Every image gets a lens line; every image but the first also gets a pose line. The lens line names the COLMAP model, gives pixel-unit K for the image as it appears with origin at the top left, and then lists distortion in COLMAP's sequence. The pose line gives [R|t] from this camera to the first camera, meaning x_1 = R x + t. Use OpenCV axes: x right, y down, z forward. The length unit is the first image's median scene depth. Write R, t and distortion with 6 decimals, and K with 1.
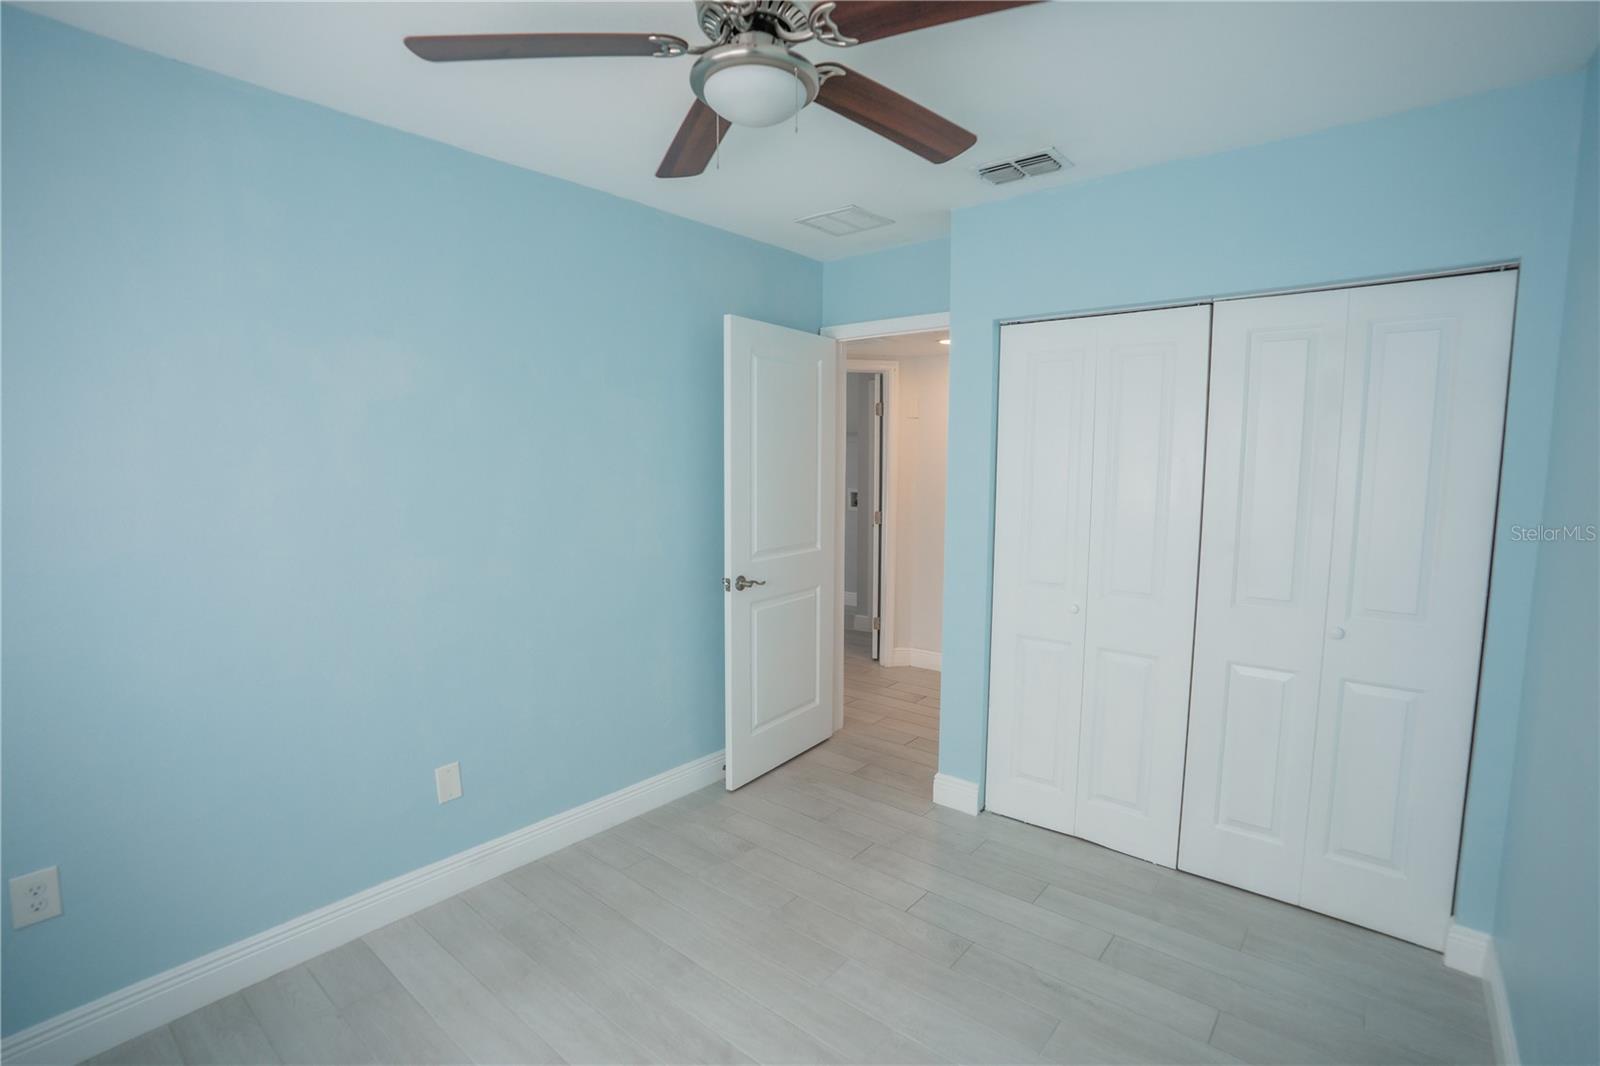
lens RADIAL K [[761.4, 0, 796.4], [0, 761.4, 536.5], [0, 0, 1]] dist [-0.068166, 0.030287]
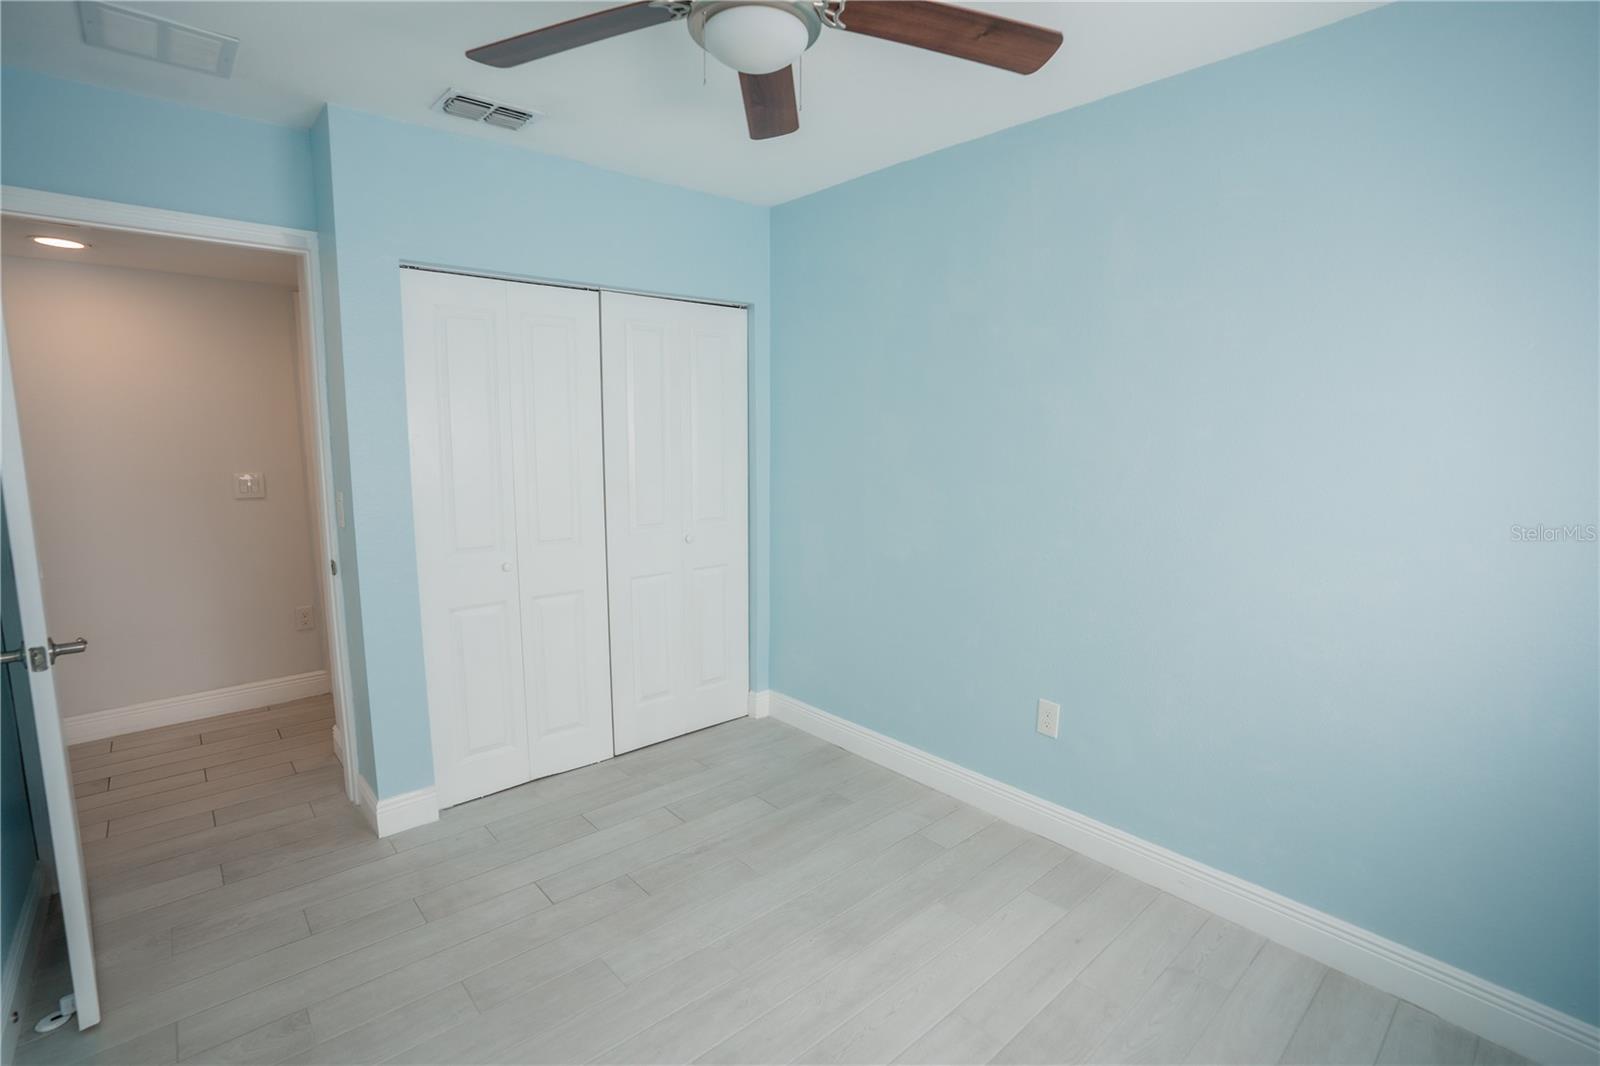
lens RADIAL K [[761.4, 0, 796.4], [0, 761.4, 536.5], [0, 0, 1]] dist [-0.068166, 0.030287]
pose [[0.140098, -0.142340, 0.979853, -0.632660], [0.101389, 0.986473, 0.128806, -0.040318], [-0.984933, 0.081301, 0.152634, 0.499320]]
